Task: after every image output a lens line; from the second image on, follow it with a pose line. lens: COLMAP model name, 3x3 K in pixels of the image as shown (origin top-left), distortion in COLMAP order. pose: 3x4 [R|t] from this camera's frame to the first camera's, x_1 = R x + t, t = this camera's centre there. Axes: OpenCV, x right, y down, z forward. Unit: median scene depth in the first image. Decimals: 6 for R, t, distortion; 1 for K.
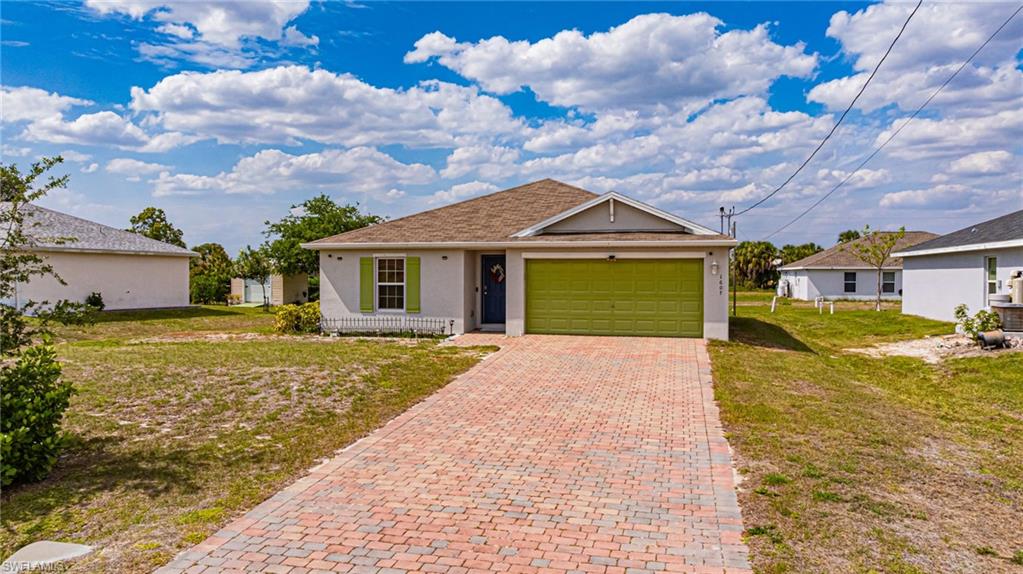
lens RADIAL K [[721.4, 0, 511.3], [0, 721.4, 300.7], [0, 0, 1]] dist [-0.022838, 0.005291]
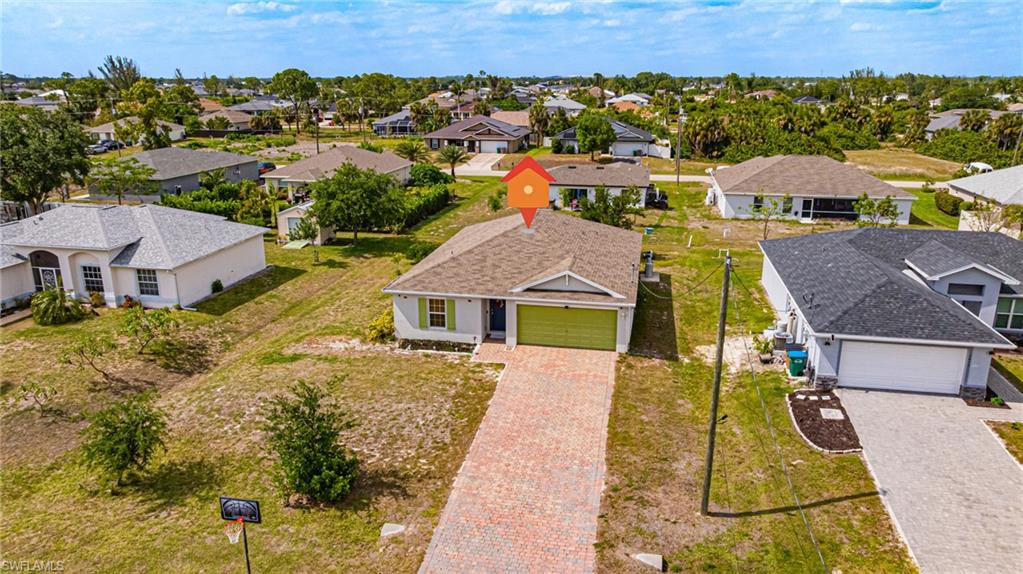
lens RADIAL K [[722.8, 0, 511.5], [0, 722.8, 287.0], [0, 0, 1]] dist [-0.026050, 0.012533]
pose [[0.998761, -0.016149, 0.047064, -0.074589], [0.004200, 0.969854, 0.243652, -0.517749], [-0.049580, -0.243153, 0.968720, -0.667446]]
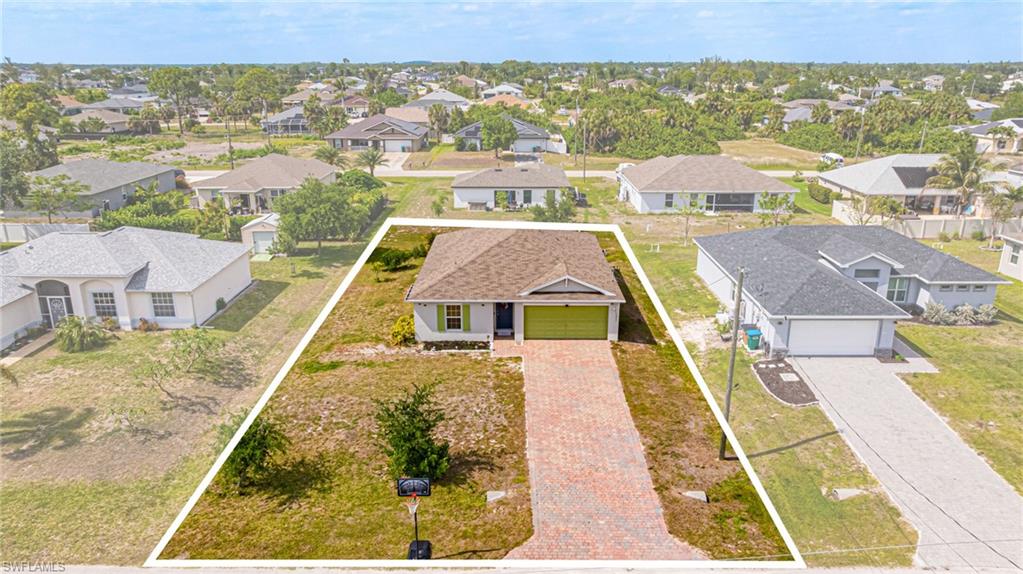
lens RADIAL K [[722.8, 0, 511.5], [0, 722.8, 287.0], [0, 0, 1]] dist [-0.026050, 0.012533]
pose [[0.971863, -0.073011, 0.223947, -0.467053], [0.011677, 0.964514, 0.263774, -0.644621], [-0.235259, -0.253737, 0.938227, -0.891832]]
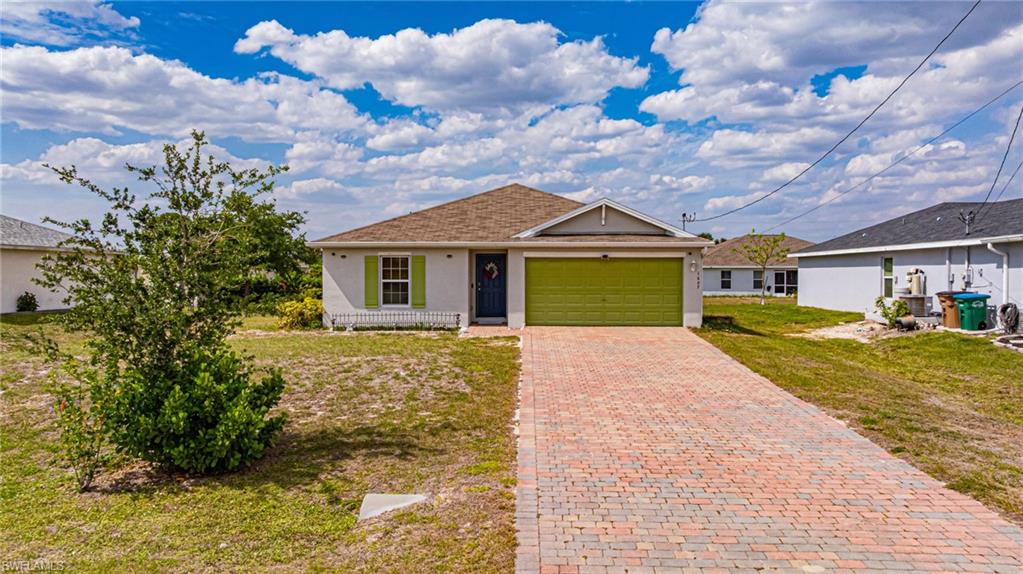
lens RADIAL K [[722.8, 0, 511.5], [0, 722.8, 287.0], [0, 0, 1]] dist [-0.026050, 0.012533]
pose [[0.978196, -0.004862, 0.207628, -0.230125], [0.008688, 0.999809, -0.017521, 0.006131], [-0.207503, 0.018943, 0.978051, -0.074862]]
